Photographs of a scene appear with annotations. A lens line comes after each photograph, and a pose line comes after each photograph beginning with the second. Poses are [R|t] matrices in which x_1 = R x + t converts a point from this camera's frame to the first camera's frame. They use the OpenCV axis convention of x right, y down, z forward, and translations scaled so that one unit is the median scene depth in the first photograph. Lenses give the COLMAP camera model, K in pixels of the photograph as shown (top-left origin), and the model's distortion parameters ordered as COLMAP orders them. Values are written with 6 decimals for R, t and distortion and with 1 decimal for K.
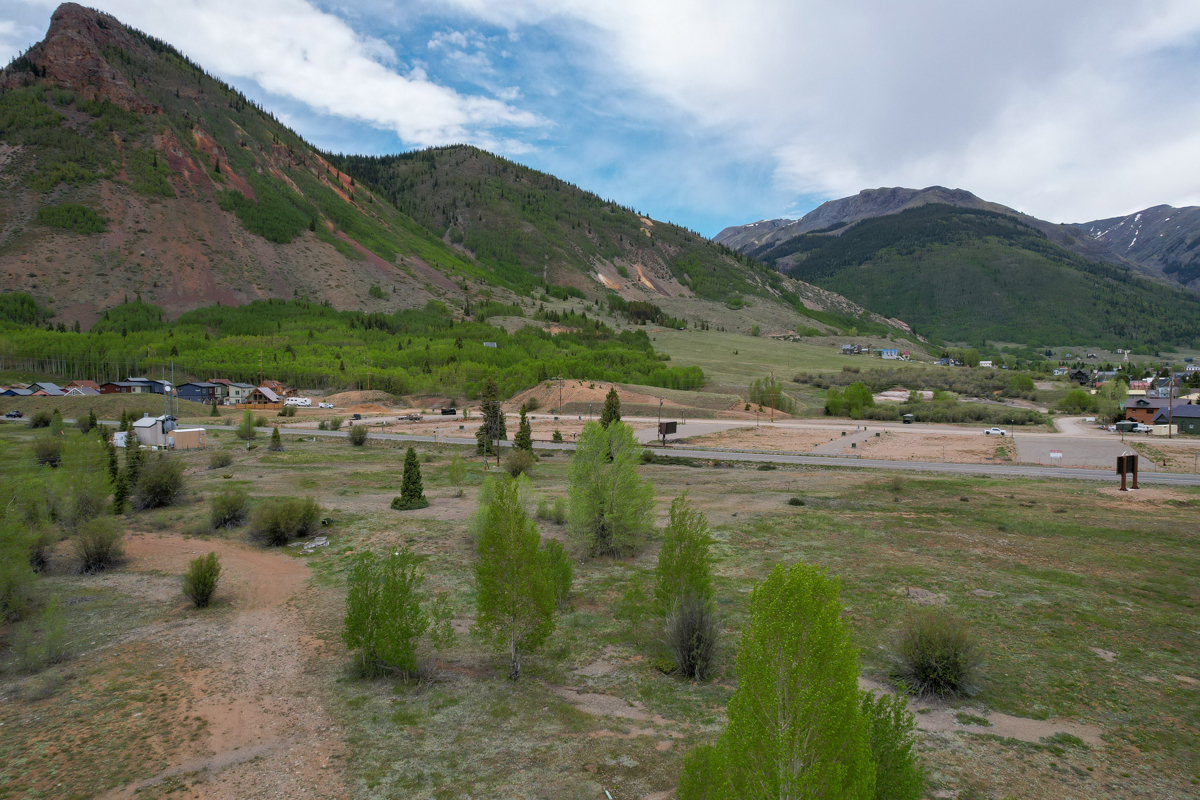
lens RADIAL K [[767.2, 0, 602.1], [0, 767.2, 409.4], [0, 0, 1]] dist [-0.081081, 0.072866]
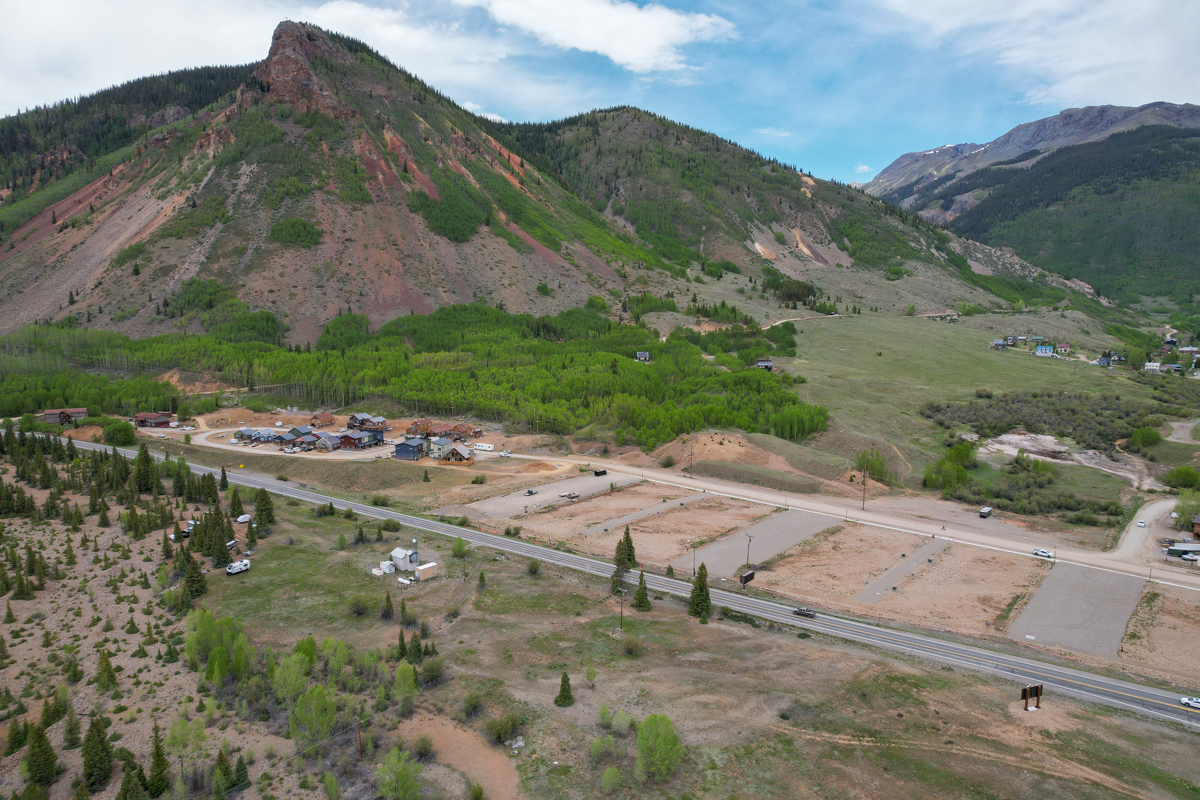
lens RADIAL K [[767.2, 0, 602.1], [0, 767.2, 409.4], [0, 0, 1]] dist [-0.081081, 0.072866]
pose [[0.977716, 0.031594, -0.207539, 0.019817], [-0.011706, 0.995277, 0.096366, -0.076586], [0.209603, -0.091789, 0.973469, -0.070946]]
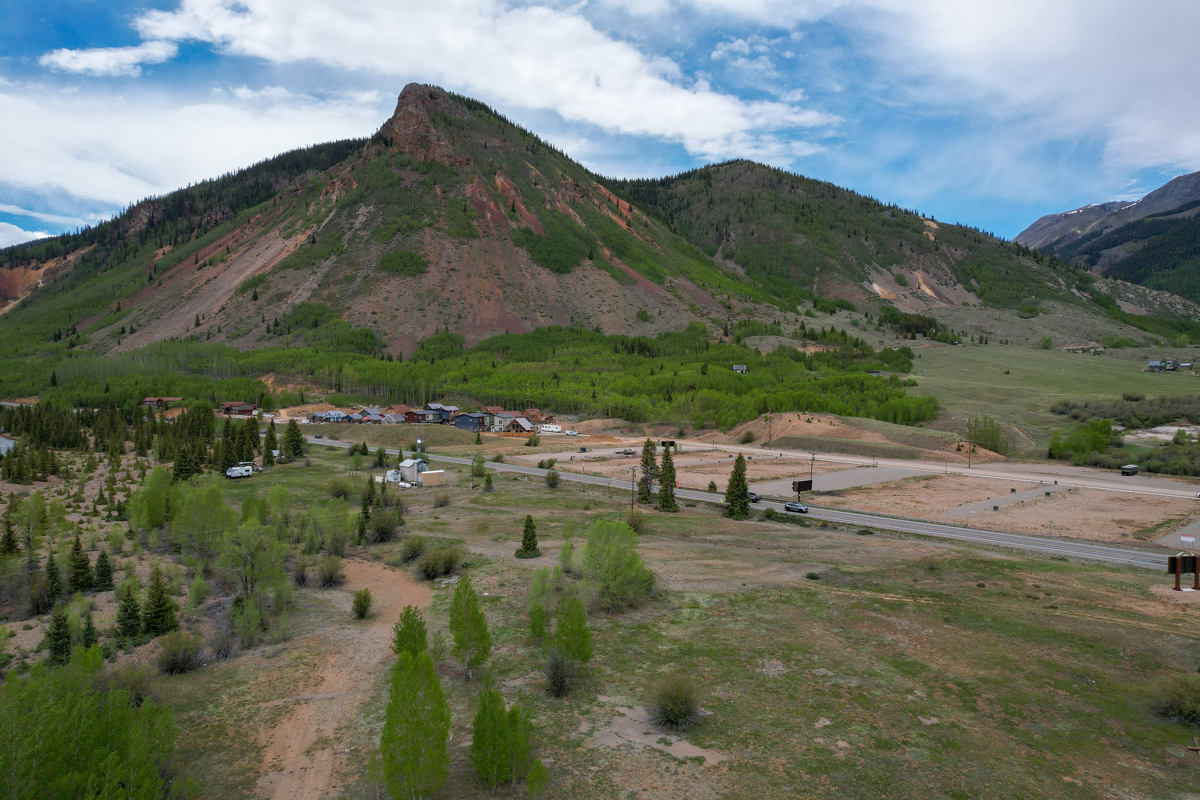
lens RADIAL K [[767.2, 0, 602.1], [0, 767.2, 409.4], [0, 0, 1]] dist [-0.081081, 0.072866]
pose [[0.931481, 0.015768, -0.363448, 0.040728], [-0.017555, 0.999845, -0.001614, -0.015215], [0.363366, 0.007884, 0.931613, -0.030211]]
